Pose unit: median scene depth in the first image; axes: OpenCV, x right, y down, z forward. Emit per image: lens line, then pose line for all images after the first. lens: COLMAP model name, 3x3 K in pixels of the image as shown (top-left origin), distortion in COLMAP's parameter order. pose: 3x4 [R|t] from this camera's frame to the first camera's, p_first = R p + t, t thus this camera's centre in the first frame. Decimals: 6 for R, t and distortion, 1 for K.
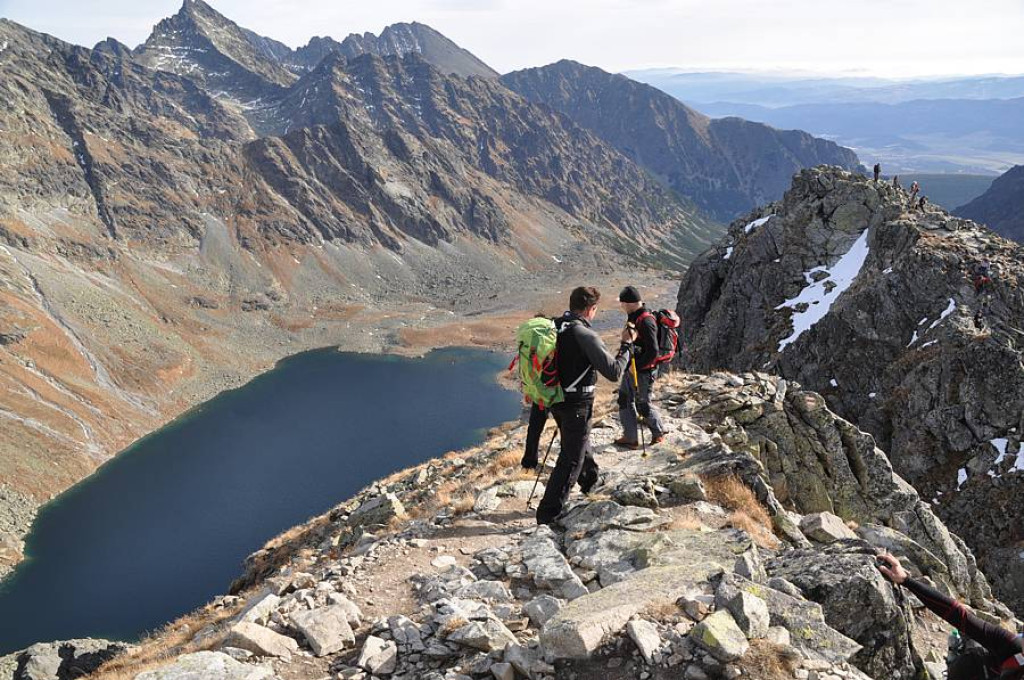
lens RADIAL K [[870.7, 0, 478.8], [0, 870.7, 353.4], [0, 0, 1]] dist [-0.151083, 0.162485]
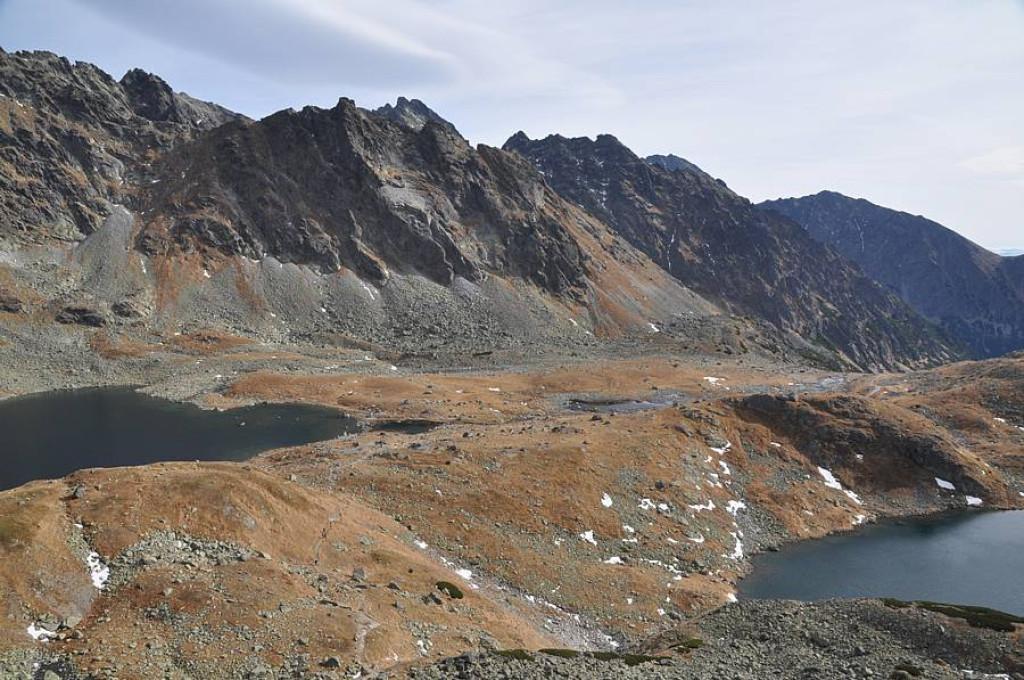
lens RADIAL K [[796.3, 0, 506.0], [0, 796.3, 361.1], [0, 0, 1]] dist [-0.127795, 0.101361]
pose [[0.941471, 0.079154, -0.327670, 0.105640], [-0.135597, 0.978857, -0.153143, 0.009979], [0.308620, 0.188611, 0.932298, 0.261137]]
